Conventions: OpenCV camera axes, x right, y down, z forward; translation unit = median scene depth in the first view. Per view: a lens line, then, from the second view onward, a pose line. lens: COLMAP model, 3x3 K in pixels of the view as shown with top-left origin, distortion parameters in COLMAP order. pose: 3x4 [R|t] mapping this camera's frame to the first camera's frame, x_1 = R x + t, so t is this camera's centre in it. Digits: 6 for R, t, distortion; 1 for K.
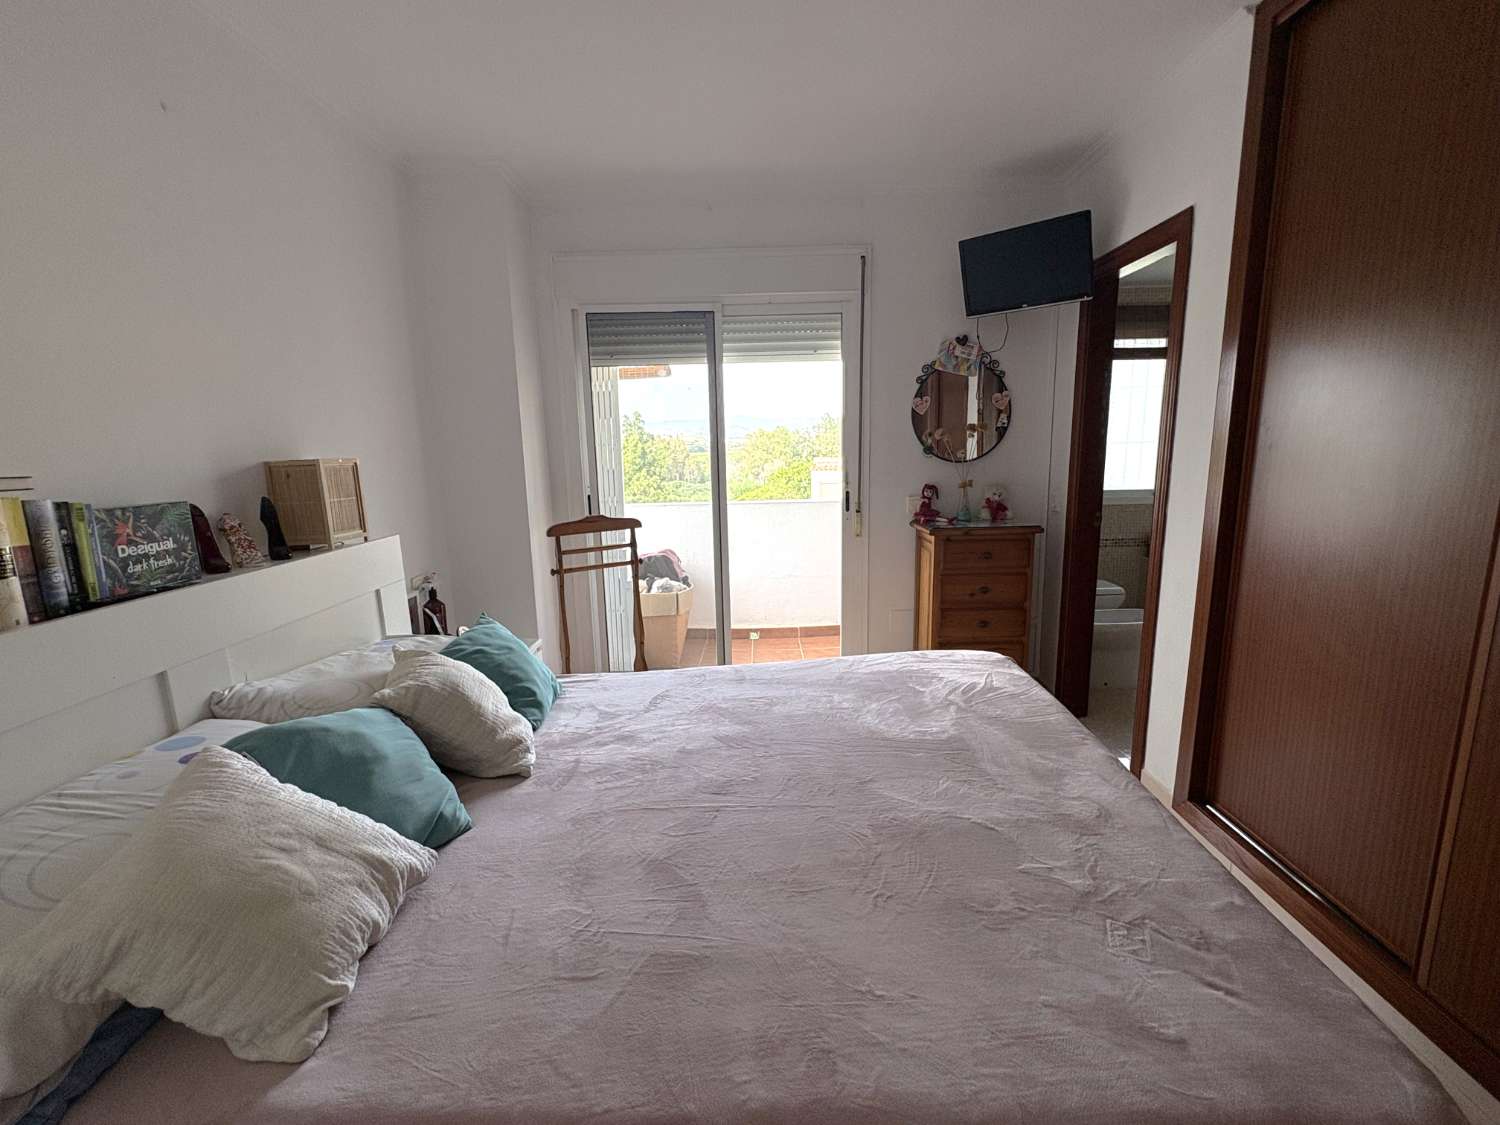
lens RADIAL K [[658.2, 0, 749.8], [0, 658.2, 564.2], [0, 0, 1]] dist [0.001208, 0.000262]
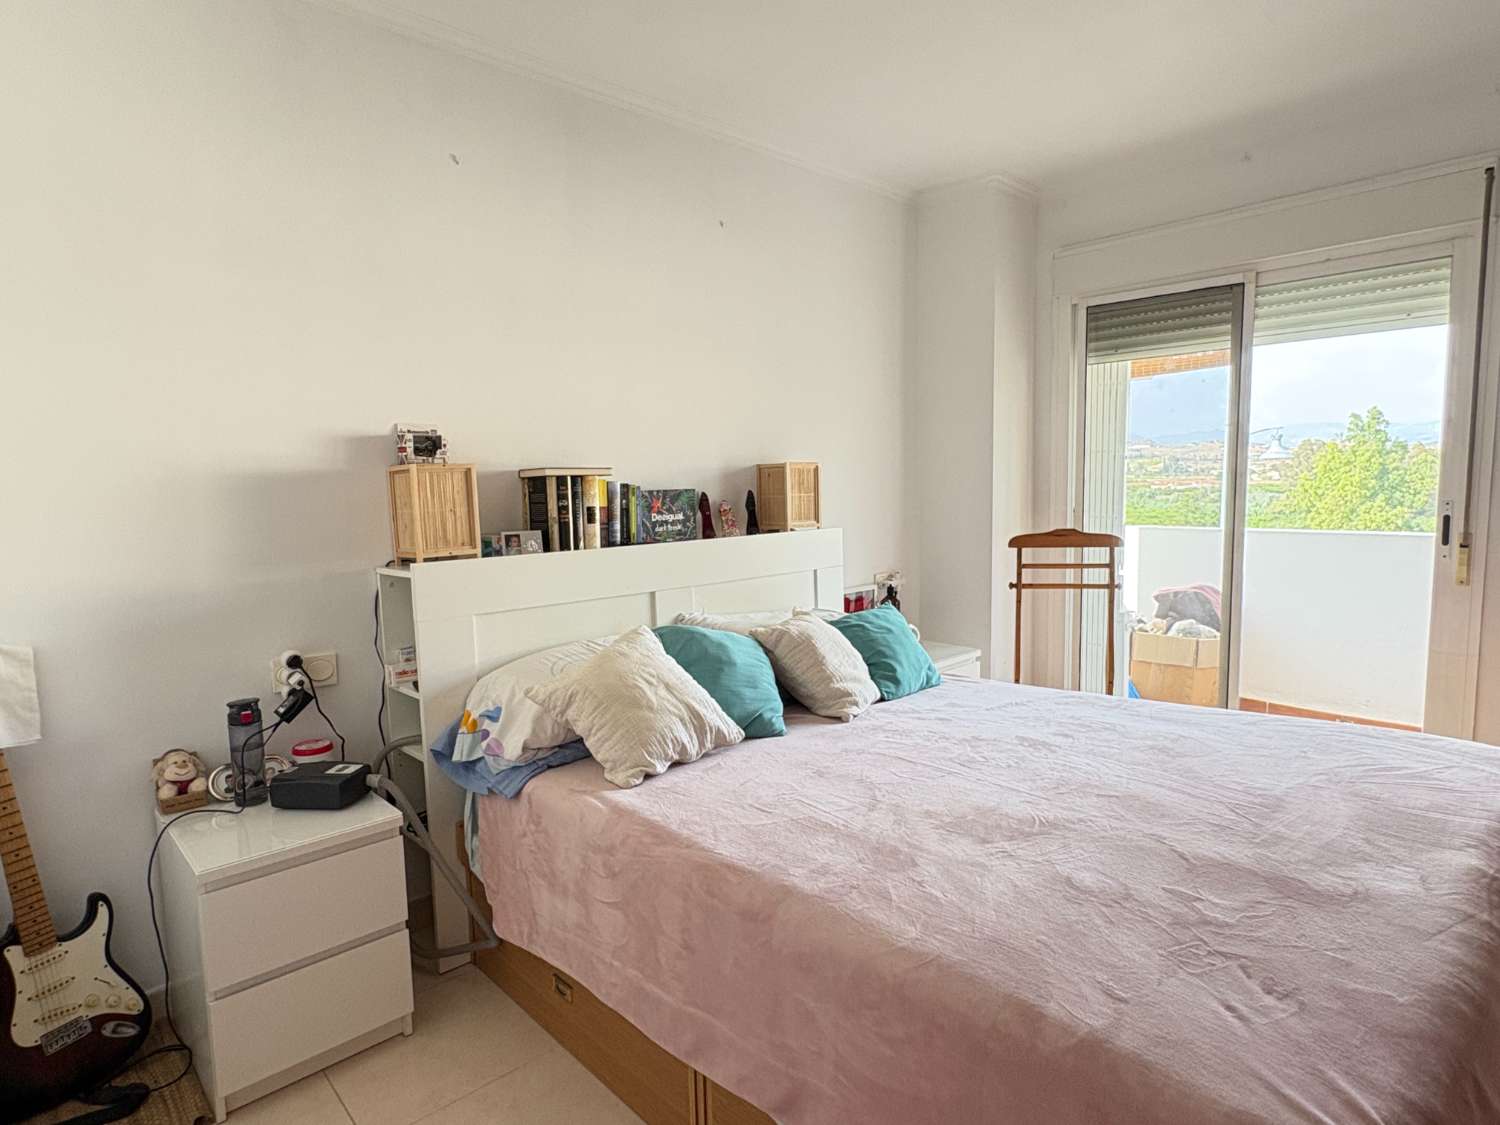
lens RADIAL K [[839.5, 0, 751.0], [0, 839.5, 563.0], [0, 0, 1]] dist [-0.001858, 0.000923]
pose [[0.692027, 0.082175, -0.717179, 0.515951], [-0.123081, 0.992384, -0.005056, 0.055009], [0.711302, 0.091771, 0.696870, -0.178488]]
